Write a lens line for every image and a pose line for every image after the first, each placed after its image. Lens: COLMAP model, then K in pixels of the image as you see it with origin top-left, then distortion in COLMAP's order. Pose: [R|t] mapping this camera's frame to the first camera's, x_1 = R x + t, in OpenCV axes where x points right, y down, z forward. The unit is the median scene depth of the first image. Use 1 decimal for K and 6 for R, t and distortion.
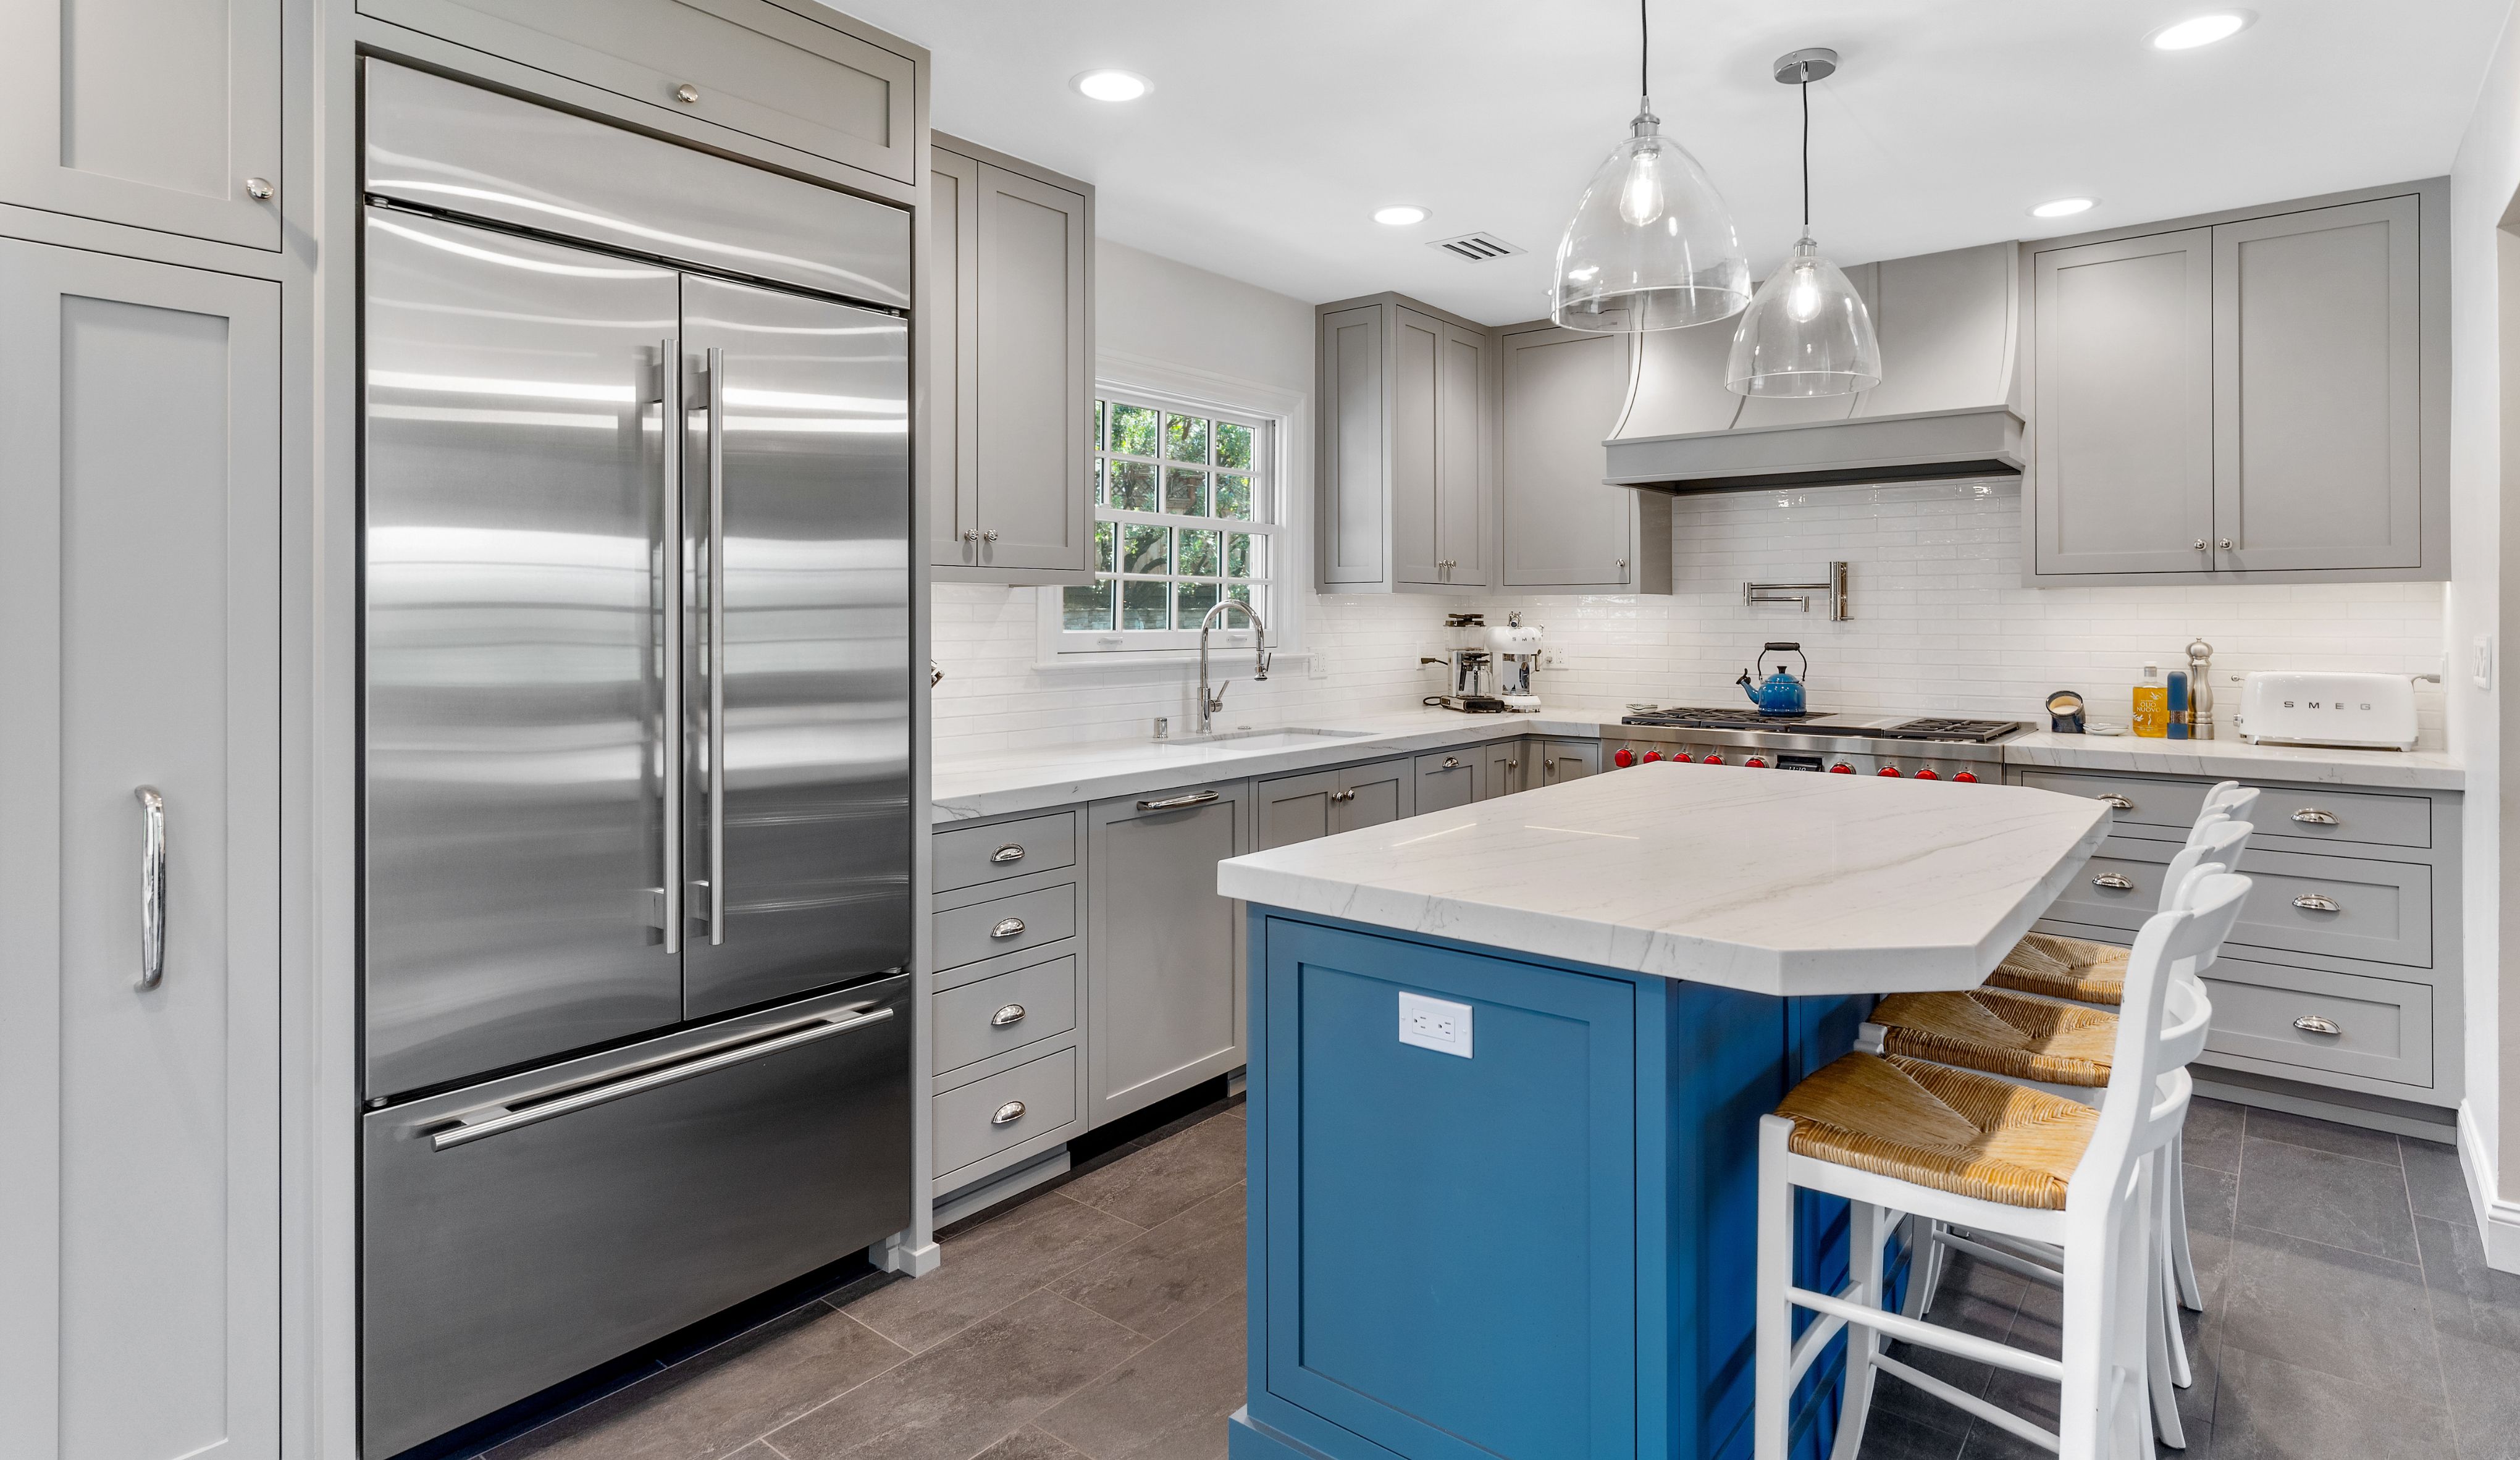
lens RADIAL K [[1286.4, 0, 1309.5], [0, 1286.4, 634.9], [0, 0, 1]] dist [-0.001051, -0.002256]
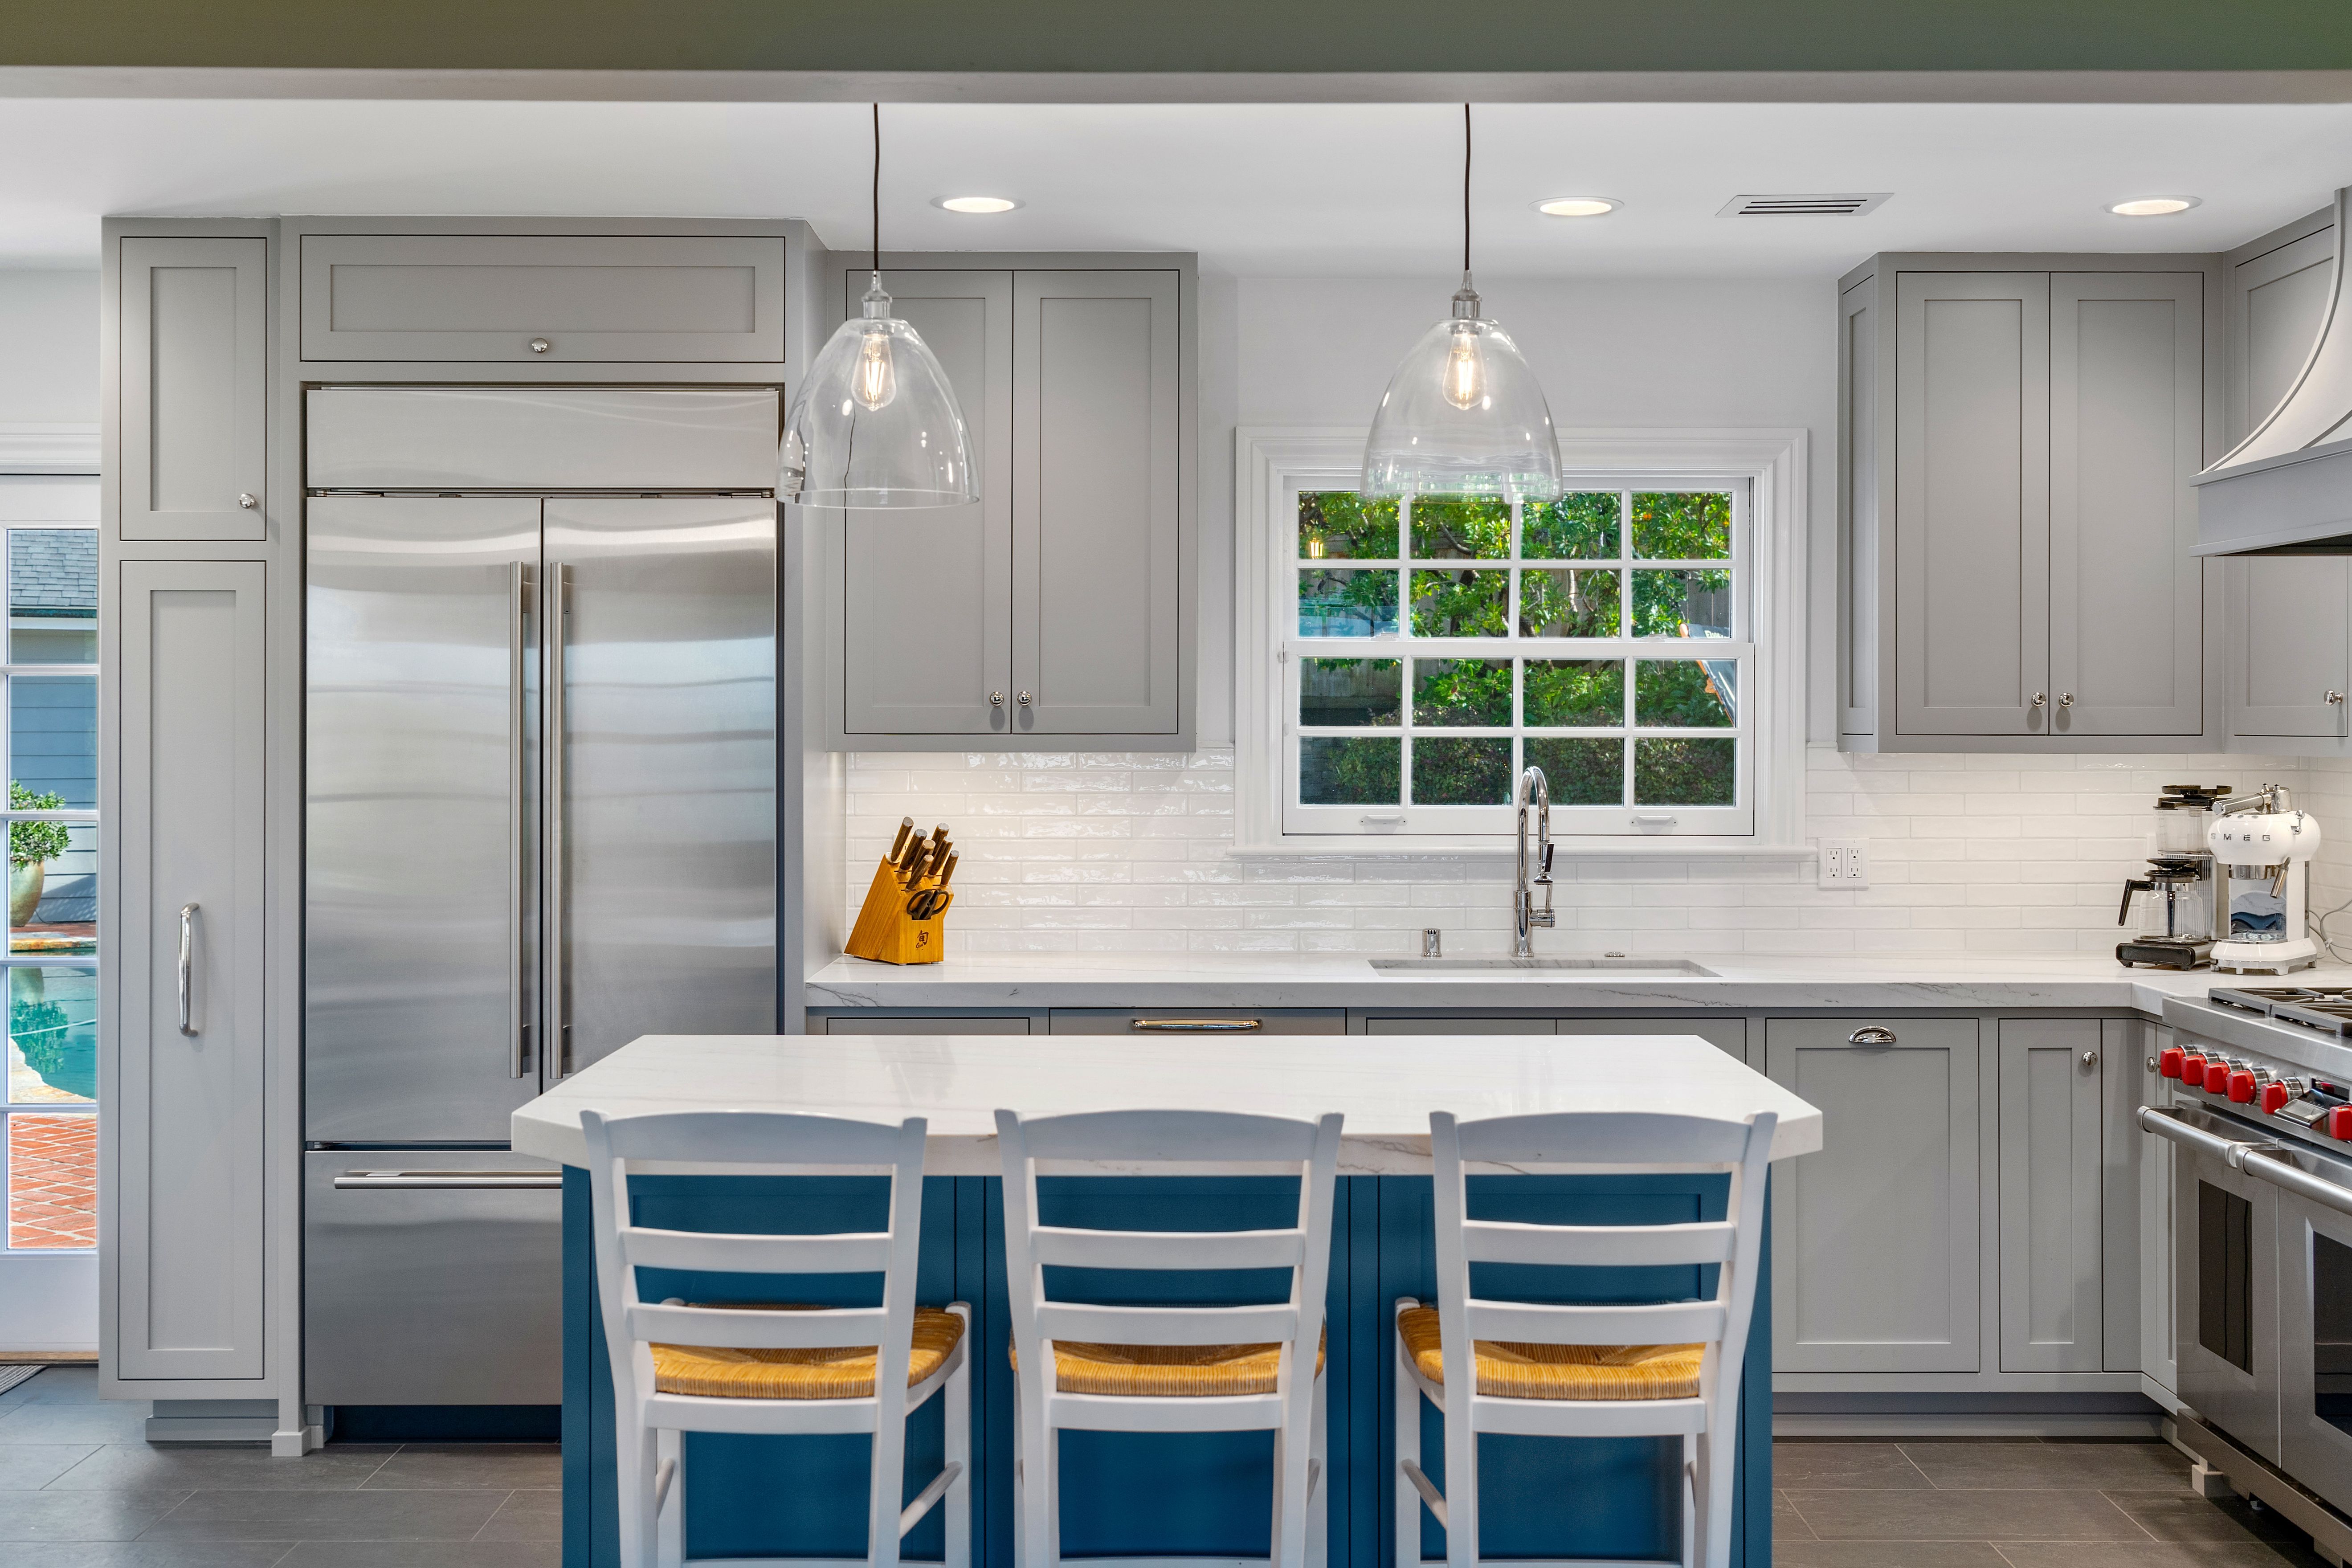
lens RADIAL K [[1908.3, 0, 1184.8], [0, 1908.3, 793.5], [0, 0, 1]] dist [-0.013988, 0.000944]
pose [[0.592347, 0.009355, -0.805629, 0.805428], [-0.011397, 0.999930, 0.003231, -0.016396], [0.805602, 0.007268, 0.592412, 0.297865]]
